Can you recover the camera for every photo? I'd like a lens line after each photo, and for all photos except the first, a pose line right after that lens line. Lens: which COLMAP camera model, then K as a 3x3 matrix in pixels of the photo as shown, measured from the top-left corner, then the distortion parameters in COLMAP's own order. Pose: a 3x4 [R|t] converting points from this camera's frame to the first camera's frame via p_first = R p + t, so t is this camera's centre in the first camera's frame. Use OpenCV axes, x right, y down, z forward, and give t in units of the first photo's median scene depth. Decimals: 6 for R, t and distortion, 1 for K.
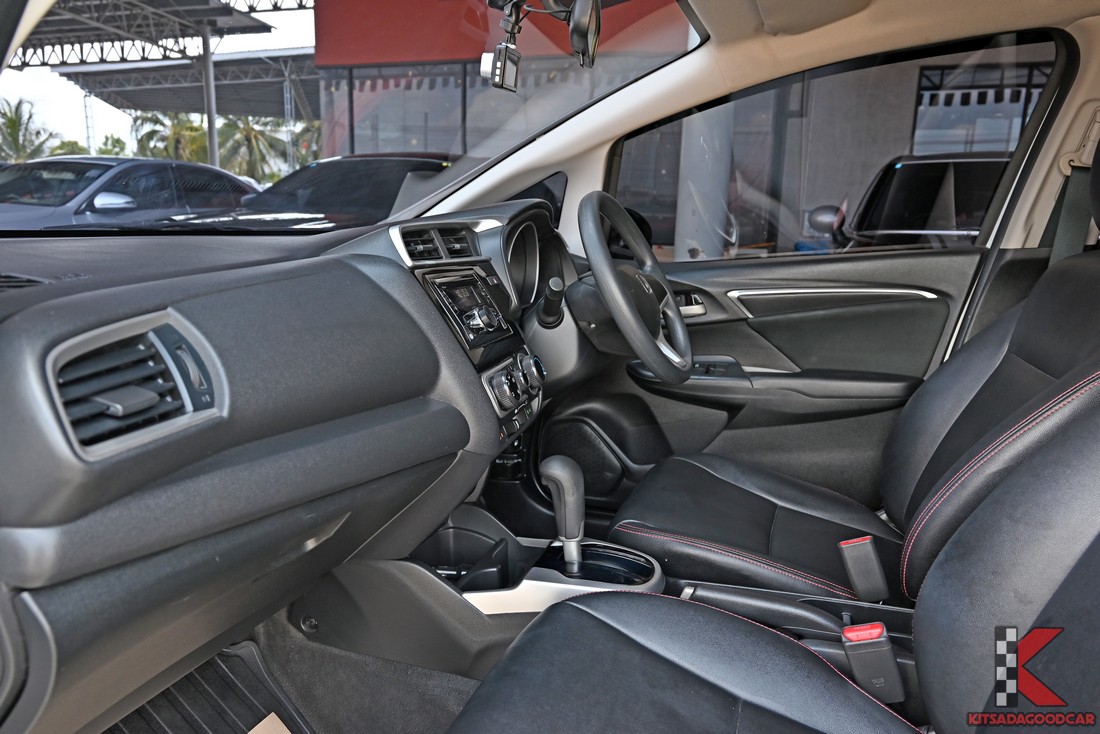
lens RADIAL K [[743.2, 0, 558.1], [0, 743.2, 359.3], [0, 0, 1]] dist [0.010026, 0.005639]
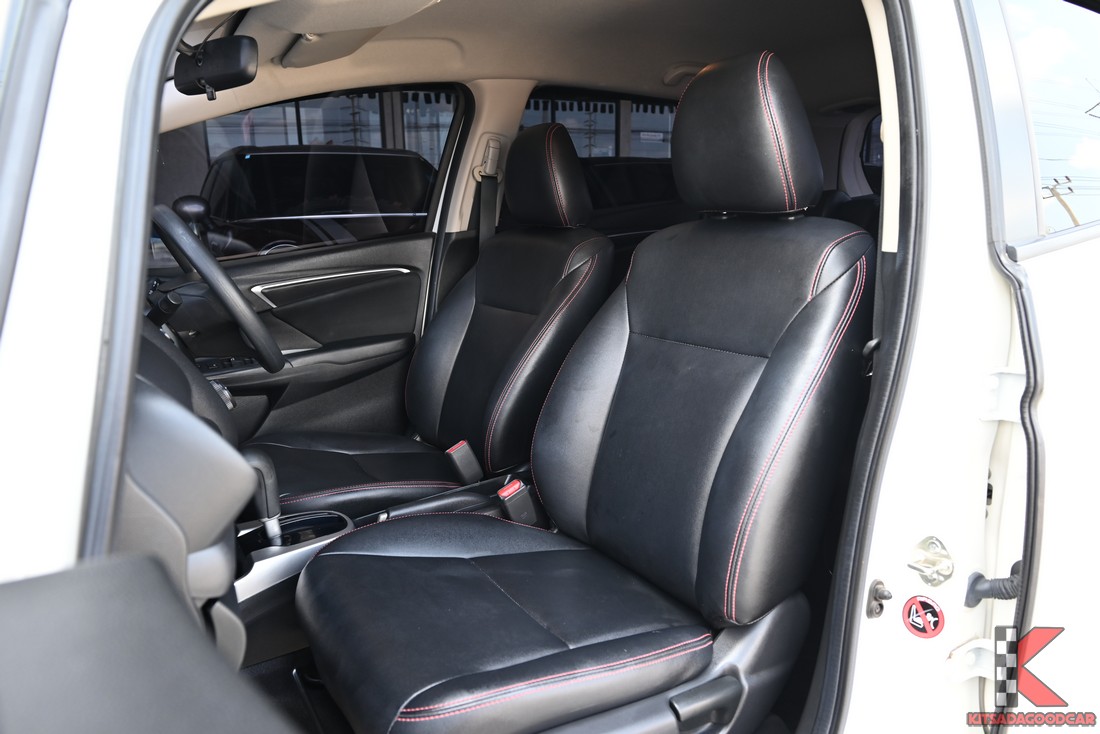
lens RADIAL K [[743.2, 0, 548.5], [0, 743.2, 371.6], [0, 0, 1]] dist [0.010026, 0.005639]
pose [[0.630735, -0.210865, 0.746799, -0.366445], [0.179725, 0.975901, 0.123761, -0.028365], [-0.754899, 0.056158, 0.653433, -0.049296]]
